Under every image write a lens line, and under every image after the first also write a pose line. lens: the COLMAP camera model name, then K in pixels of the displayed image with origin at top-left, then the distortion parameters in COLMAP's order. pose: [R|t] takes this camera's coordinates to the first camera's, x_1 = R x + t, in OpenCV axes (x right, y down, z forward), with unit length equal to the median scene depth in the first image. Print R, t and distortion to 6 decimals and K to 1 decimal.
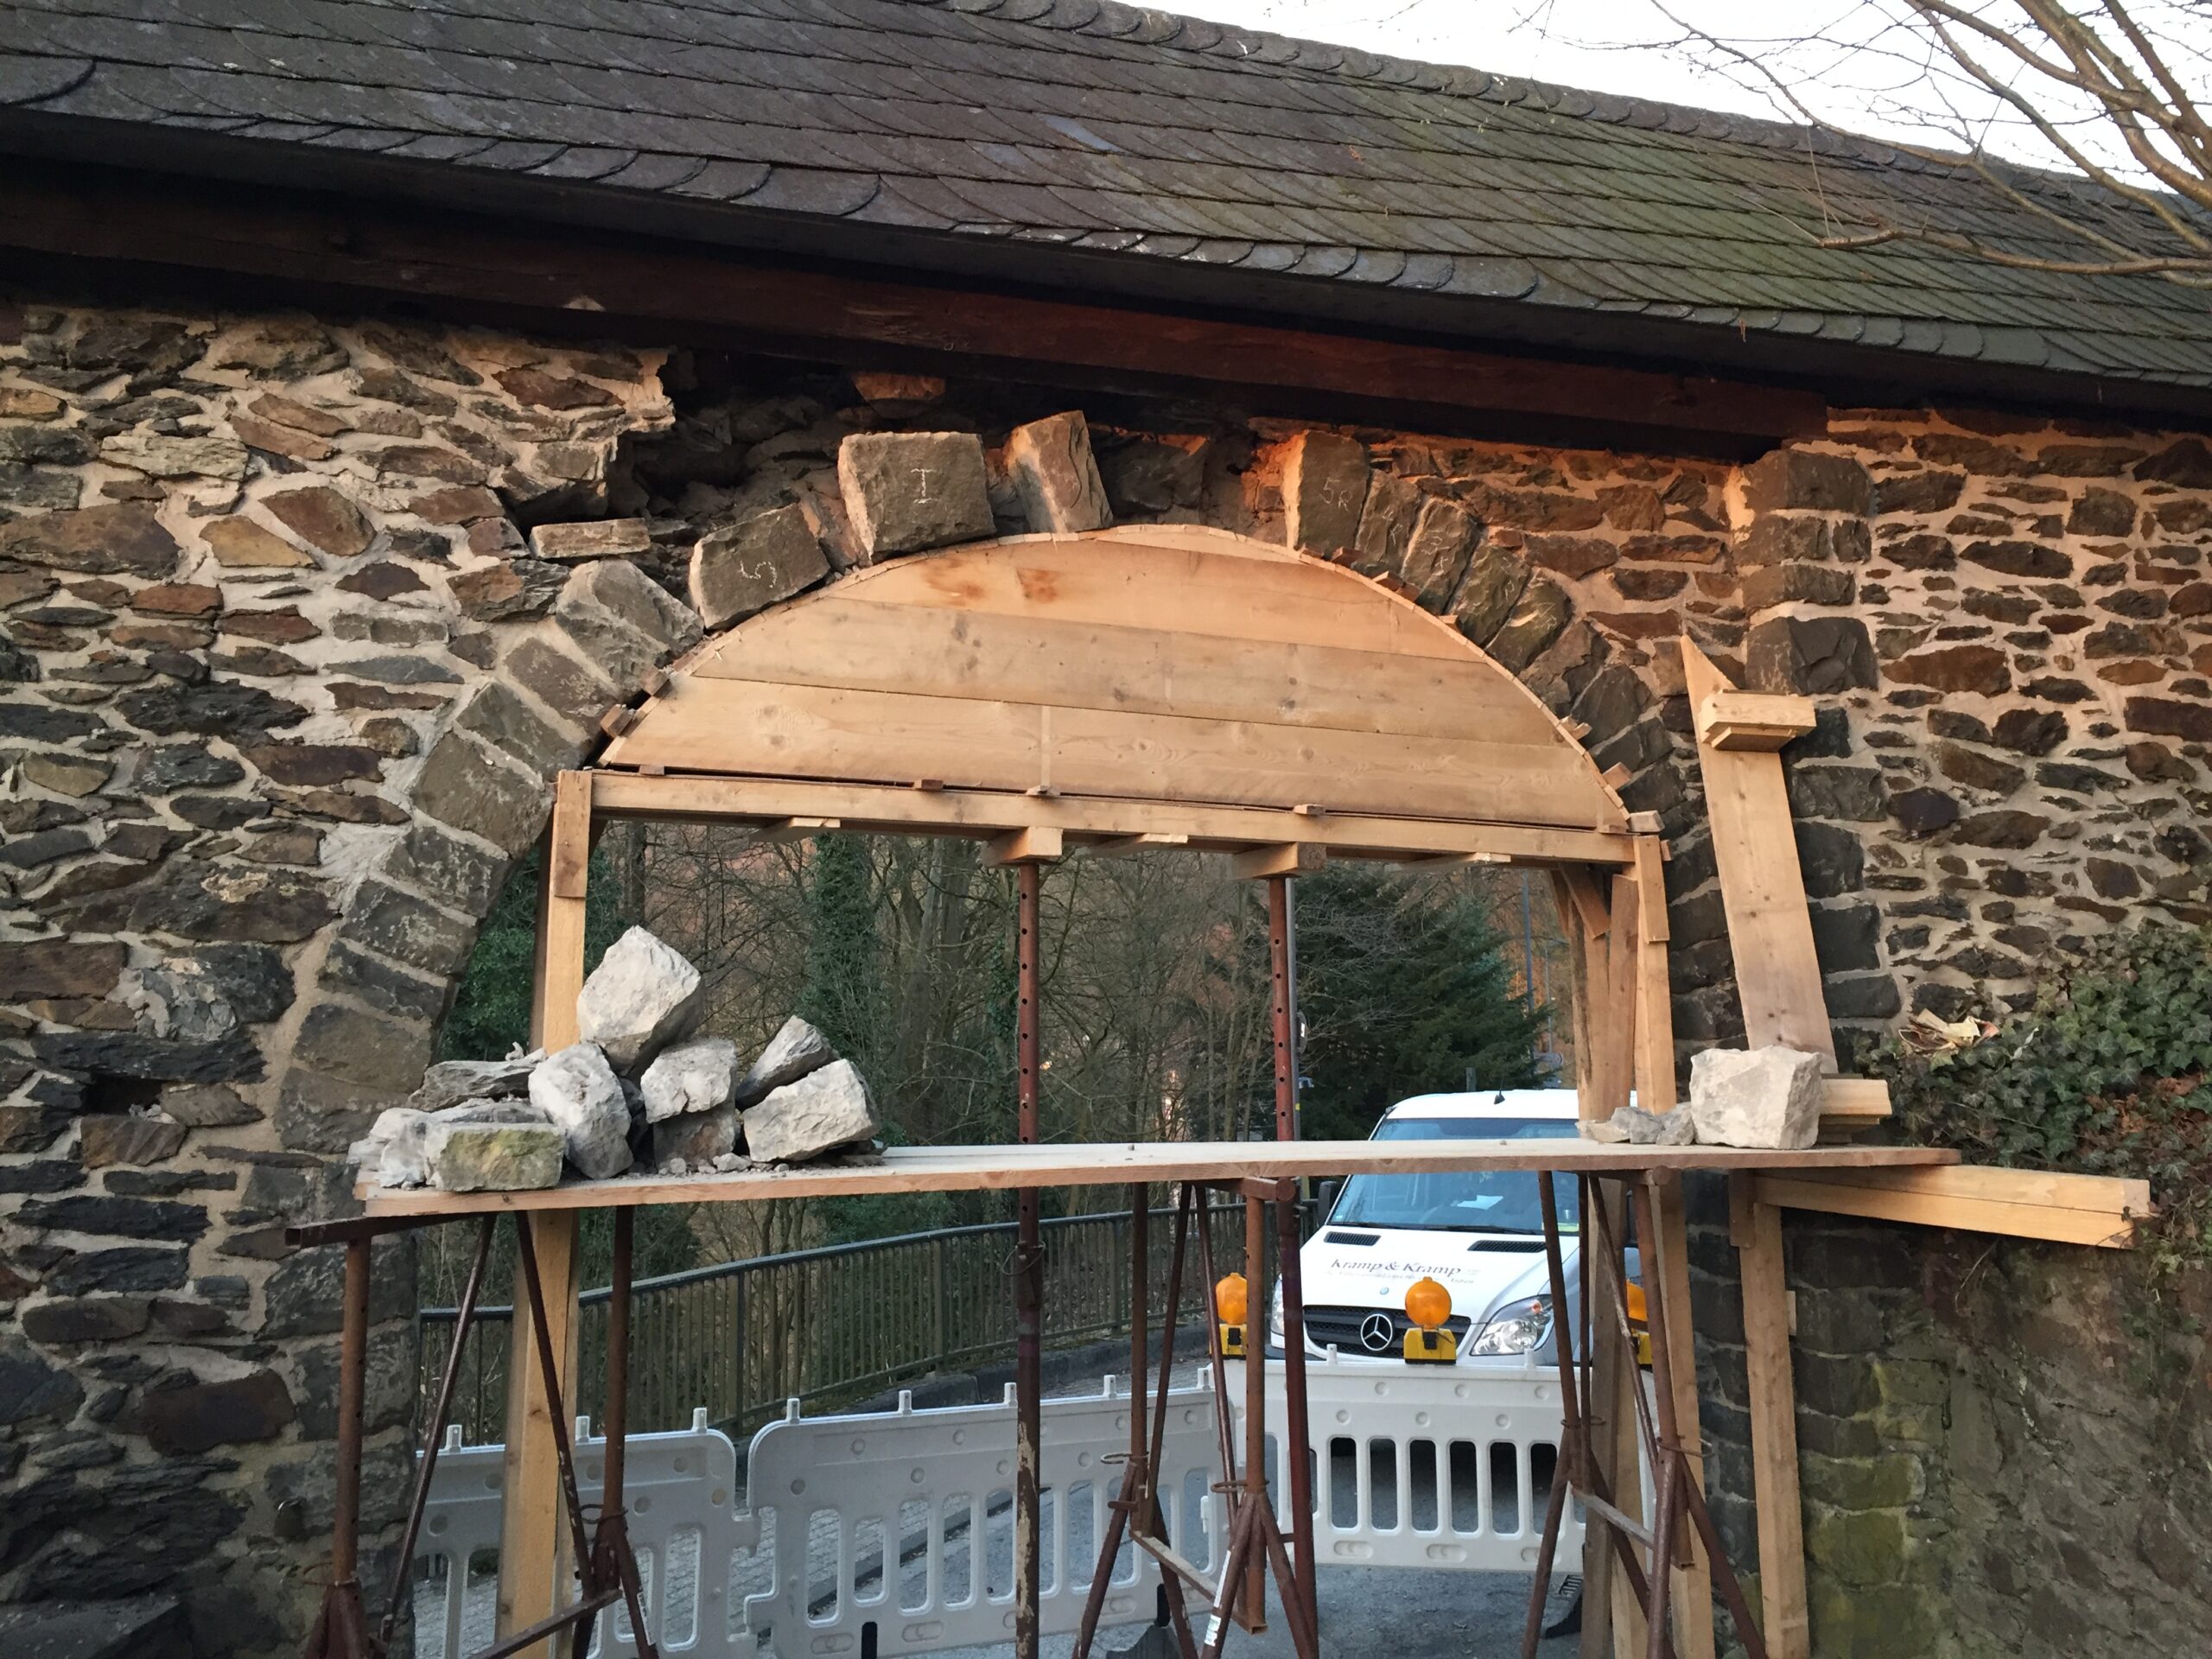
lens RADIAL K [[1825.8, 0, 1113.8], [0, 1825.8, 831.7], [0, 0, 1]] dist [0.034873, -0.023409]
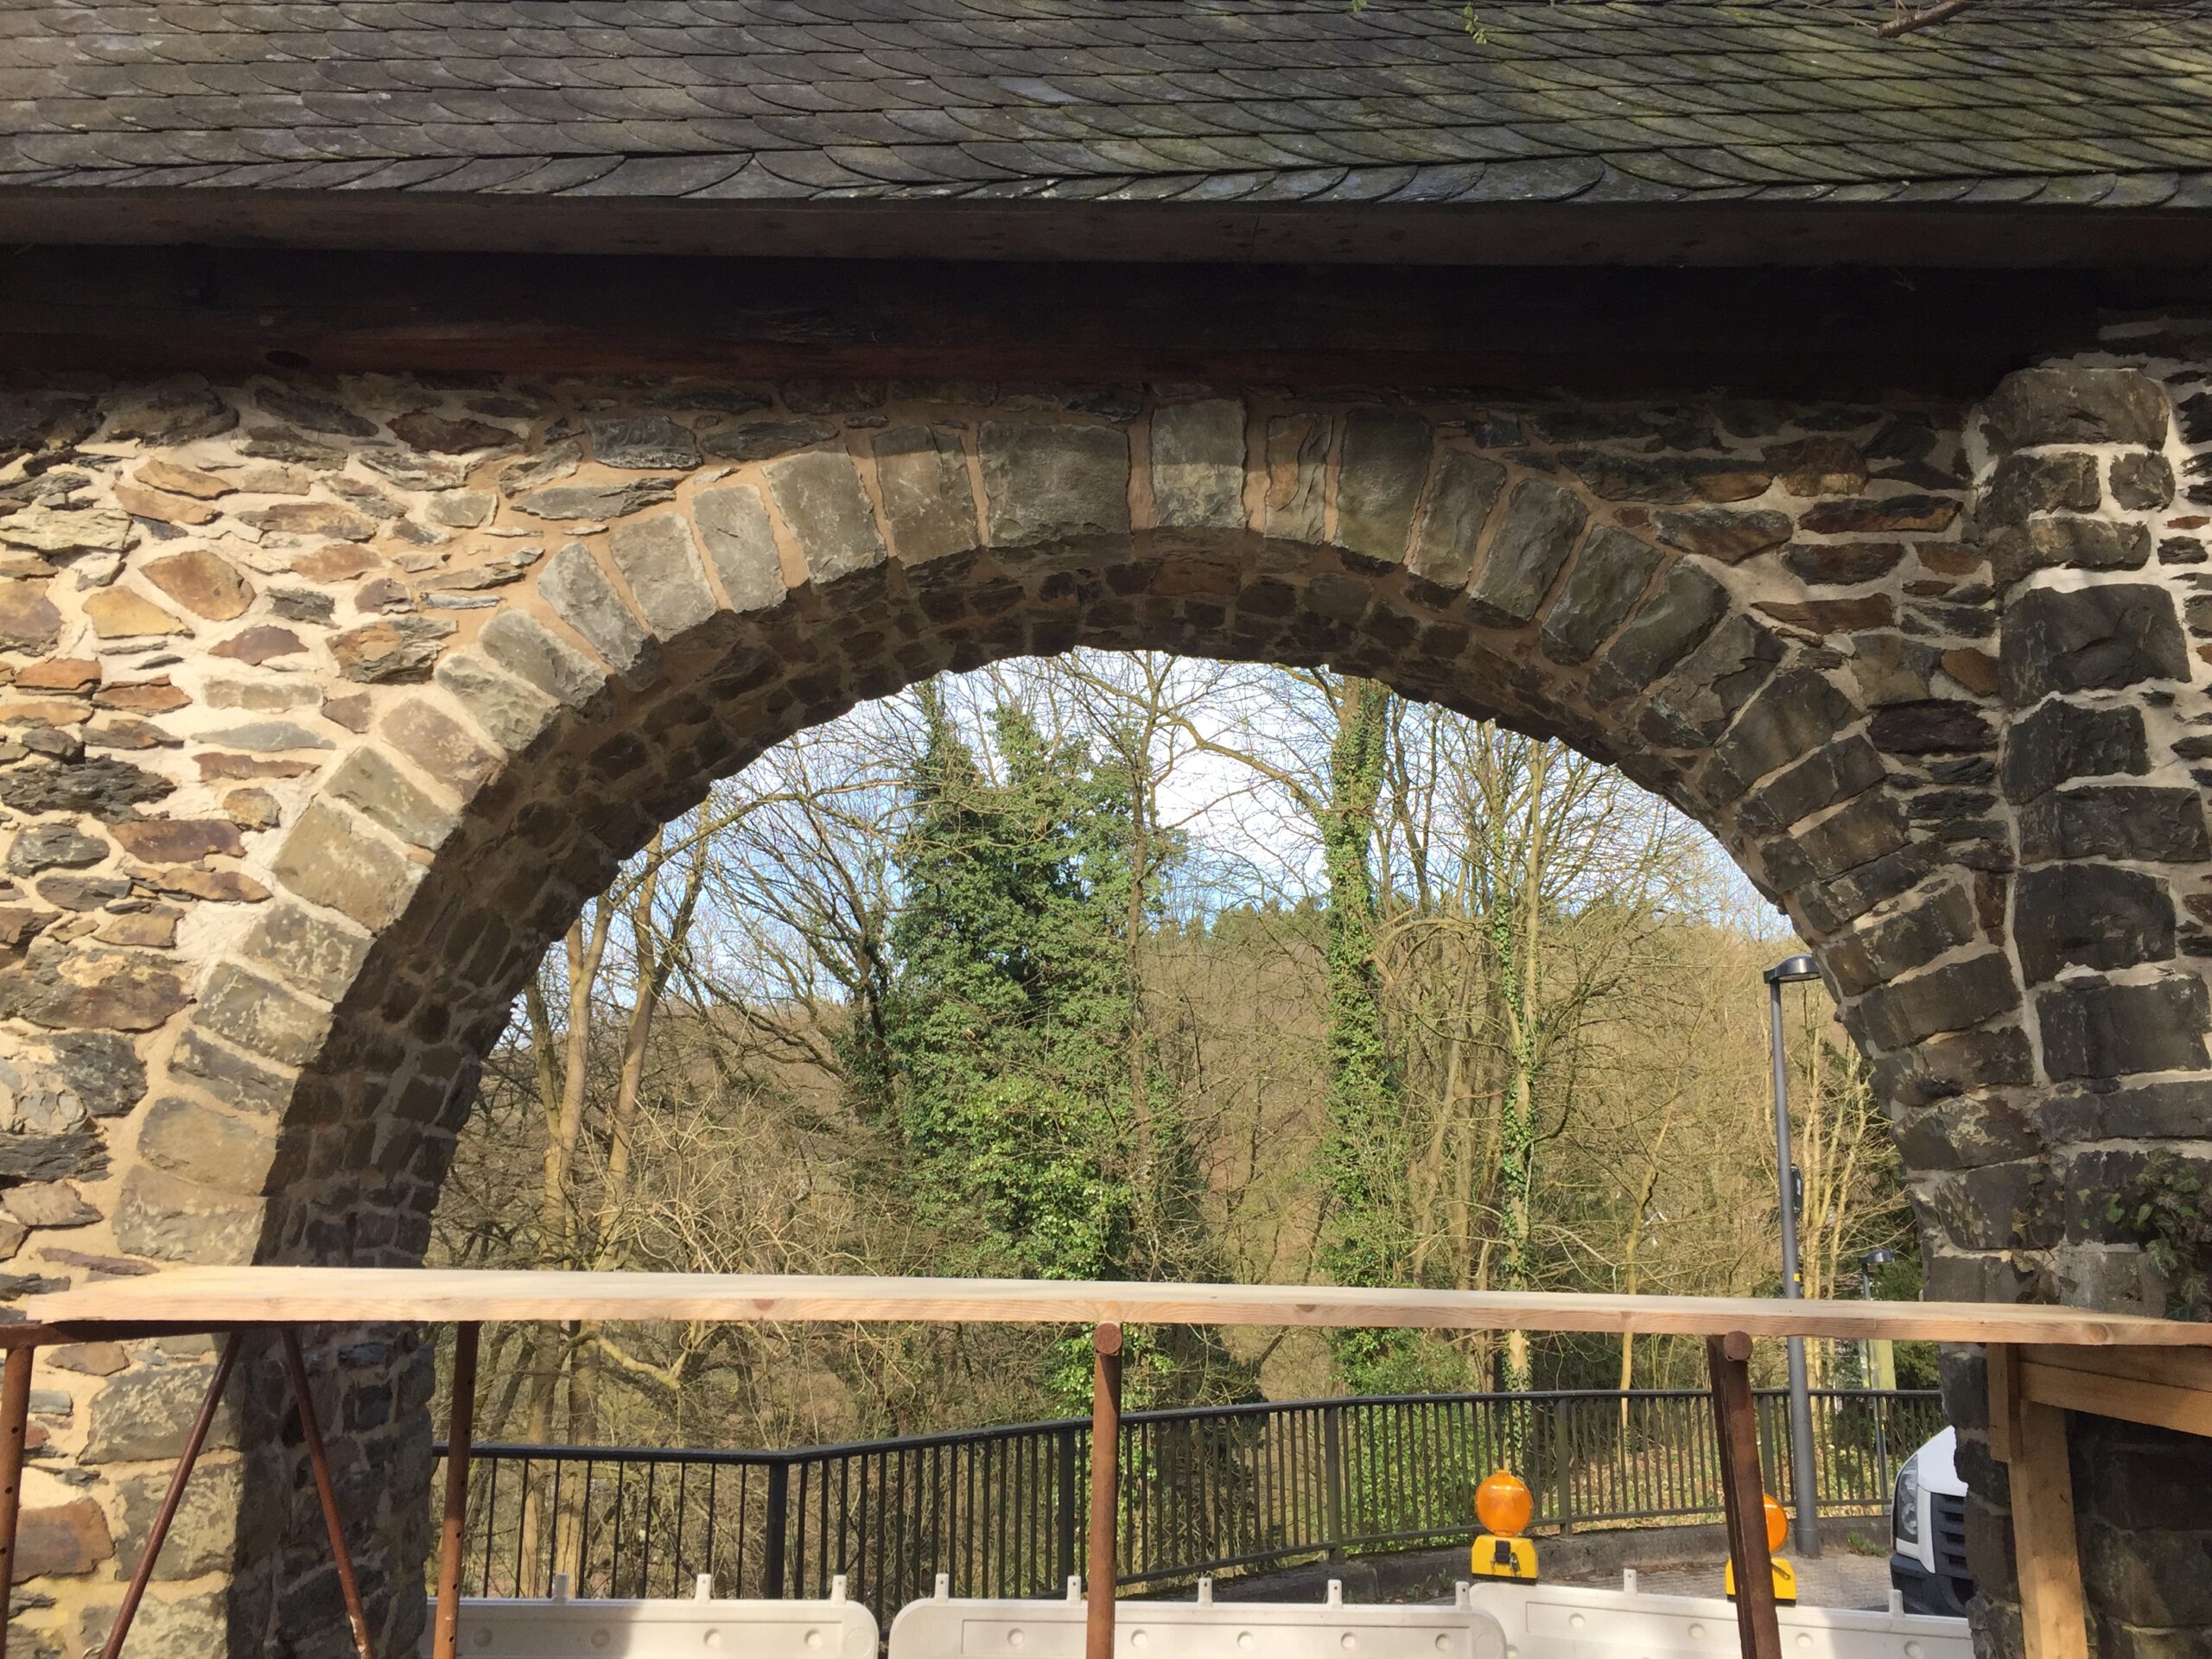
lens RADIAL K [[1825.8, 0, 1094.7], [0, 1825.8, 826.2], [0, 0, 1]] dist [0.034873, -0.023409]
pose [[0.951061, -0.041241, -0.306240, 0.293050], [0.017329, 0.996612, -0.080397, 0.039138], [0.308518, 0.071156, 0.948553, 0.243467]]
